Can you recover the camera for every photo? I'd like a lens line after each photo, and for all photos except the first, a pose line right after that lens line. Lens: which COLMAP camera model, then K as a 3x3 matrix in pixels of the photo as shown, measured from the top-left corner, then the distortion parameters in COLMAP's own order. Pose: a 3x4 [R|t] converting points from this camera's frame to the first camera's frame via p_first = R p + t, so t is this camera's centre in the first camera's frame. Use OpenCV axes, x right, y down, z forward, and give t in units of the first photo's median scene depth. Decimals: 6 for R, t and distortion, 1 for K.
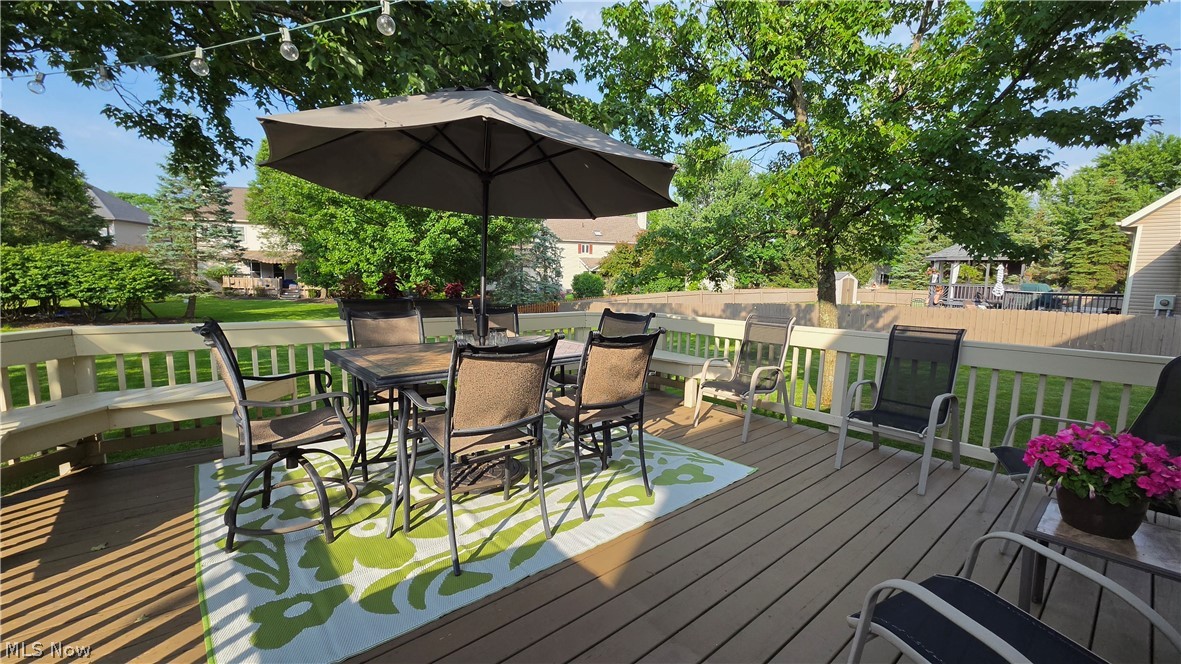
lens RADIAL K [[489.7, 0, 596.9], [0, 489.7, 330.8], [0, 0, 1]] dist [0.000440, -0.000056]
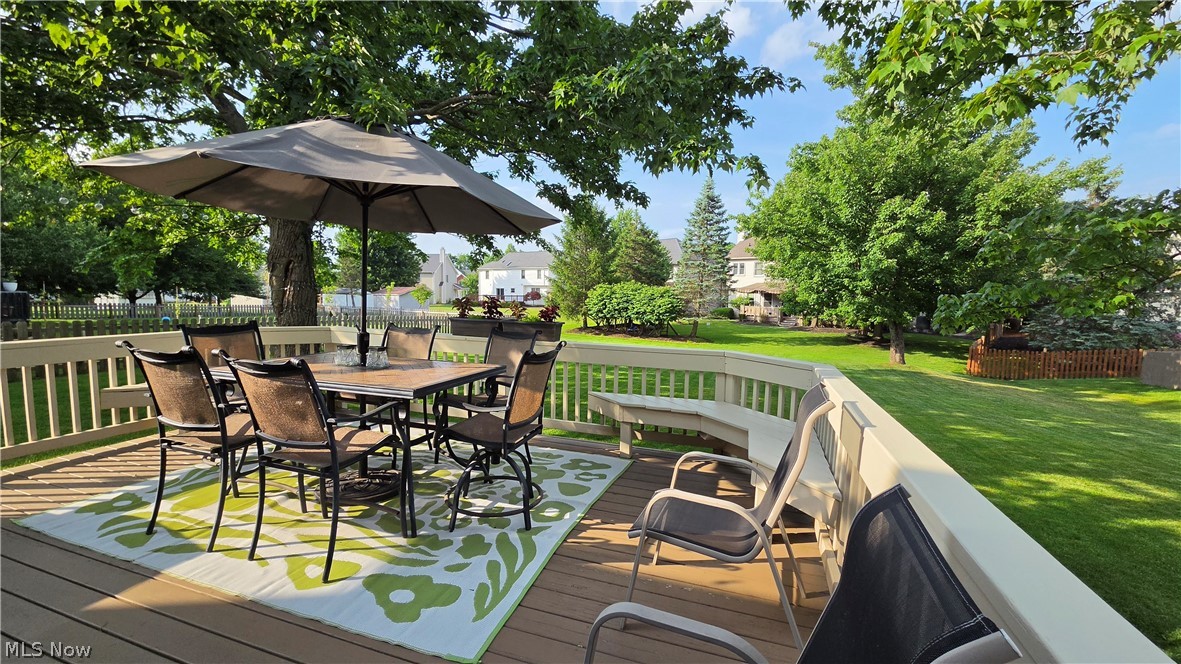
lens RADIAL K [[489.7, 0, 591.8], [0, 489.7, 335.8], [0, 0, 1]] dist [0.000440, -0.000056]
pose [[0.491850, 0.061196, -0.868527, 0.167513], [-0.106271, 0.994288, 0.009875, -0.016307], [0.864170, 0.087442, 0.495544, 0.168770]]
